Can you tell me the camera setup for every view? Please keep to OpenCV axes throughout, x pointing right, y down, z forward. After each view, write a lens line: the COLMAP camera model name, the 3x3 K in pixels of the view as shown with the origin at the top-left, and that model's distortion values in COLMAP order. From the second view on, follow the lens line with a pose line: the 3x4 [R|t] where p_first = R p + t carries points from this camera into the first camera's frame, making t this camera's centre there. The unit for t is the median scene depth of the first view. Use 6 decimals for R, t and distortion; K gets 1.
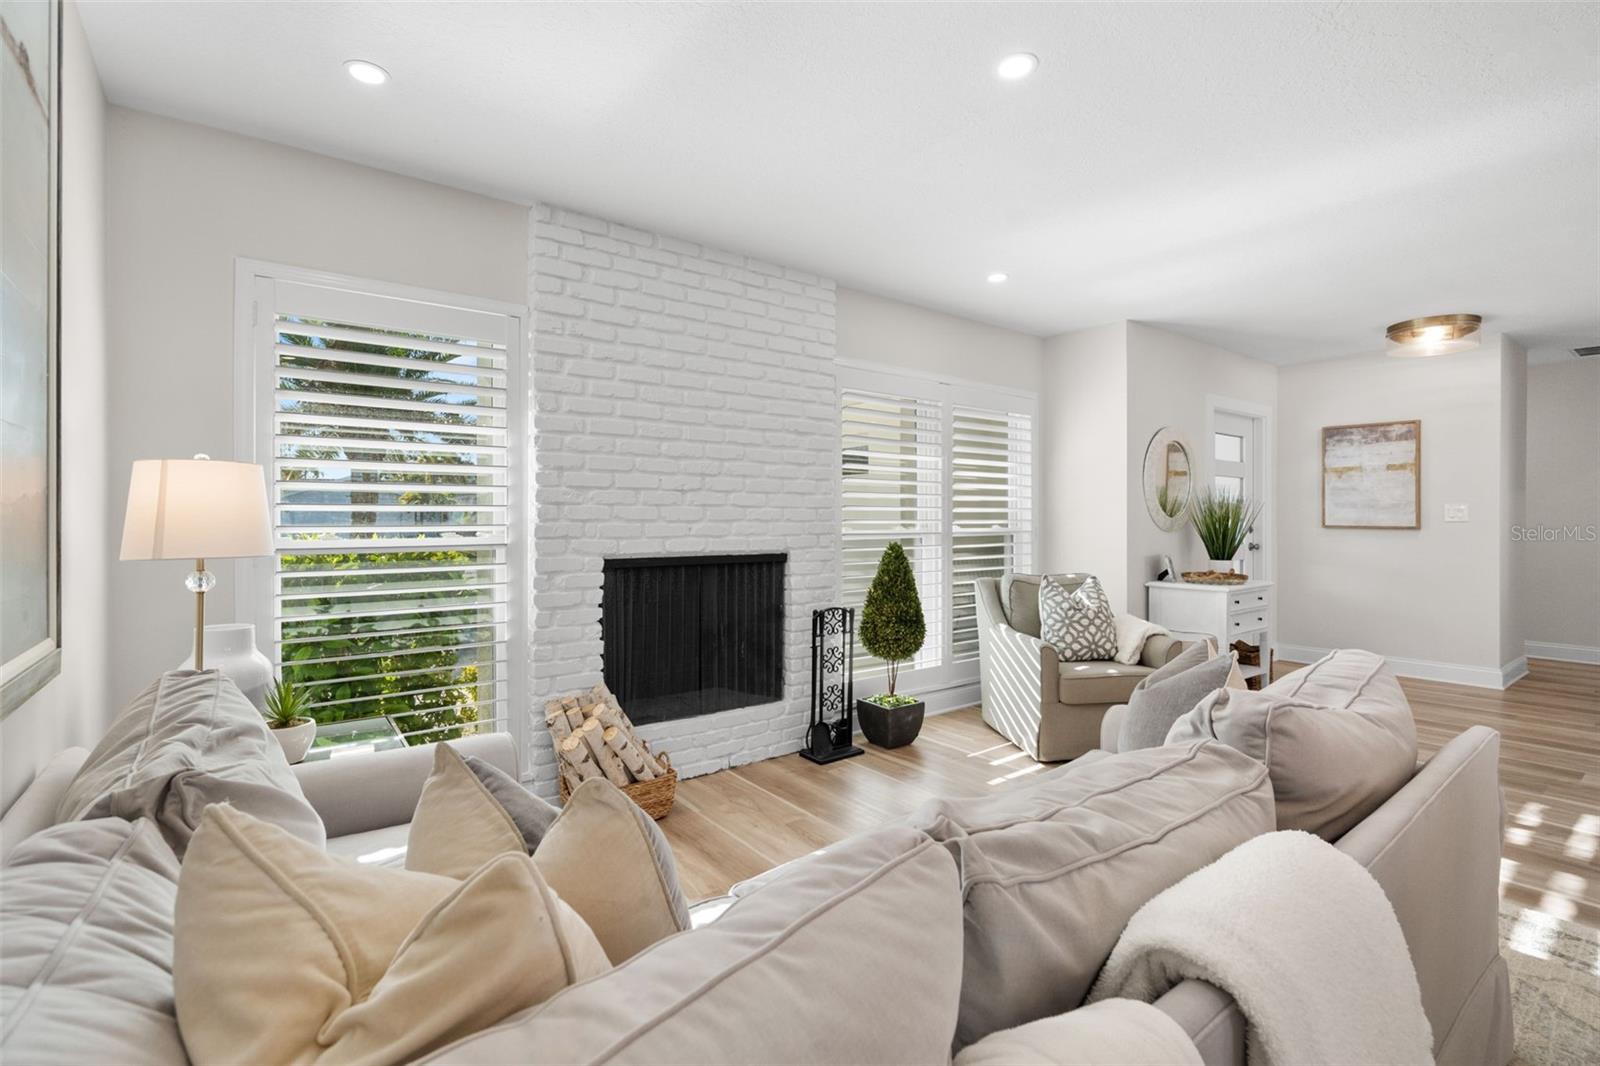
lens RADIAL K [[733.7, 0, 793.8], [0, 733.7, 515.3], [0, 0, 1]] dist [-0.003937, 0.001845]
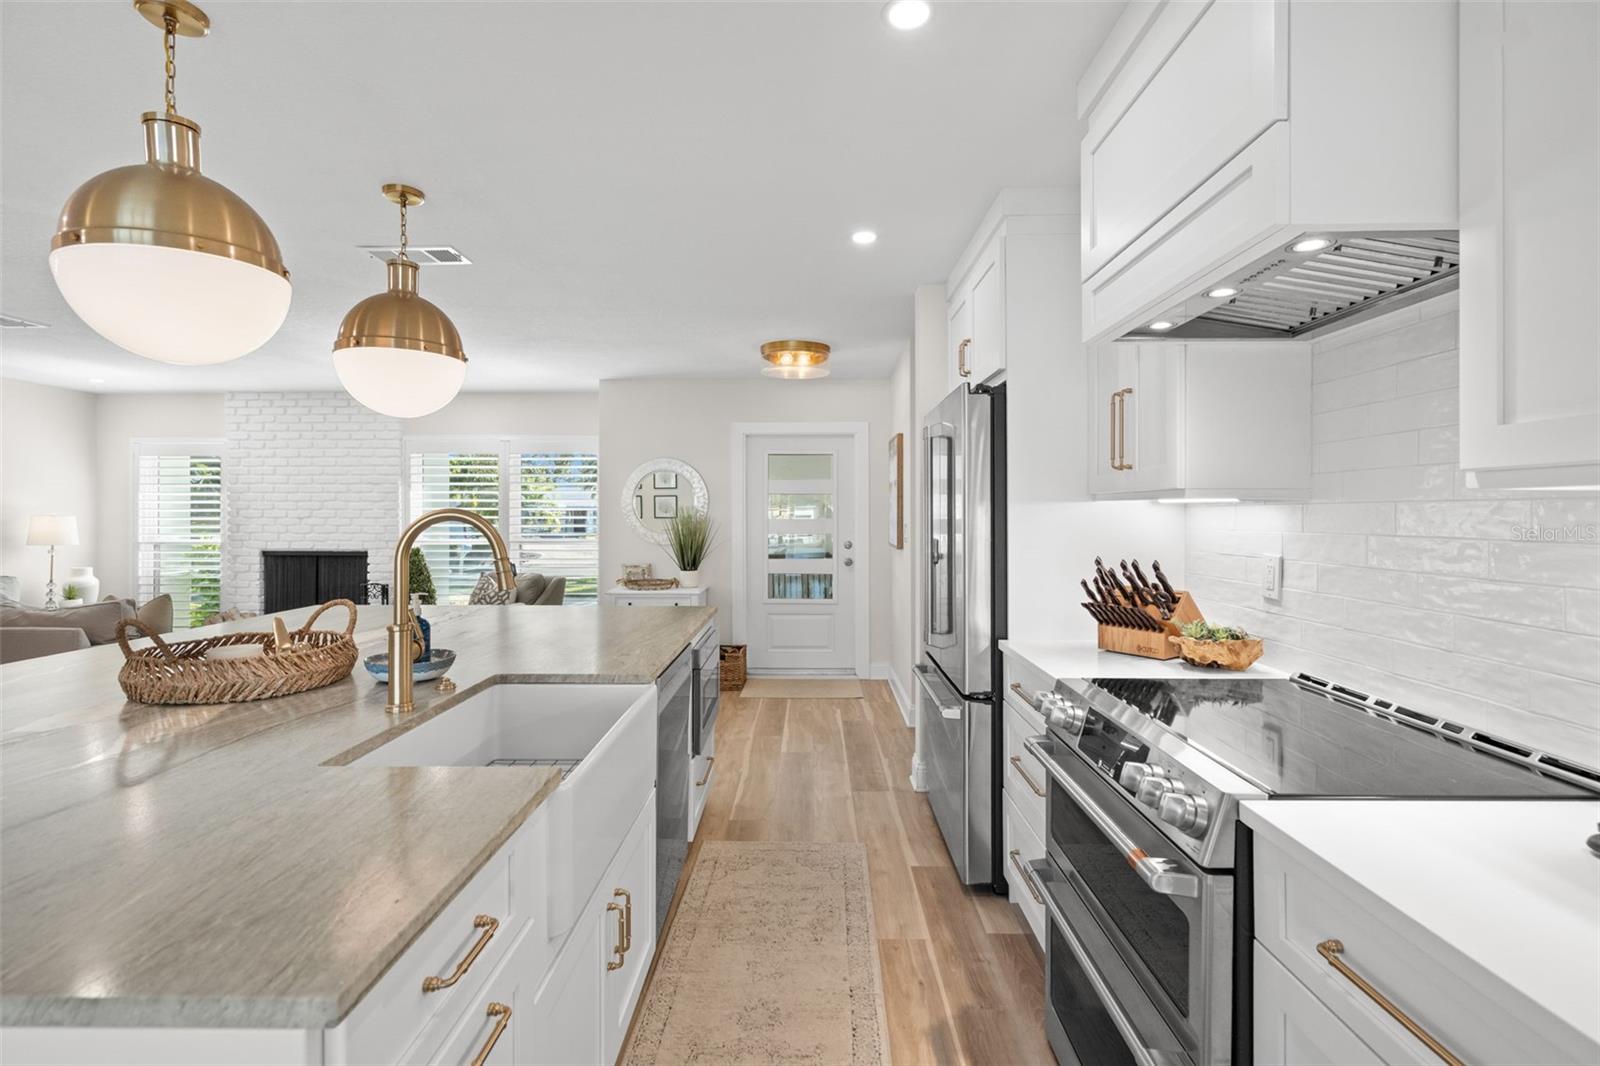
lens RADIAL K [[774.4, 0, 784.4], [0, 774.4, 511.6], [0, 0, 1]] dist [0.004690, 0.001000]
pose [[0.775068, -0.003946, -0.631865, 2.157914], [0.001018, 0.999987, -0.004996, -0.038242], [0.631876, 0.003229, 0.775062, 0.199596]]
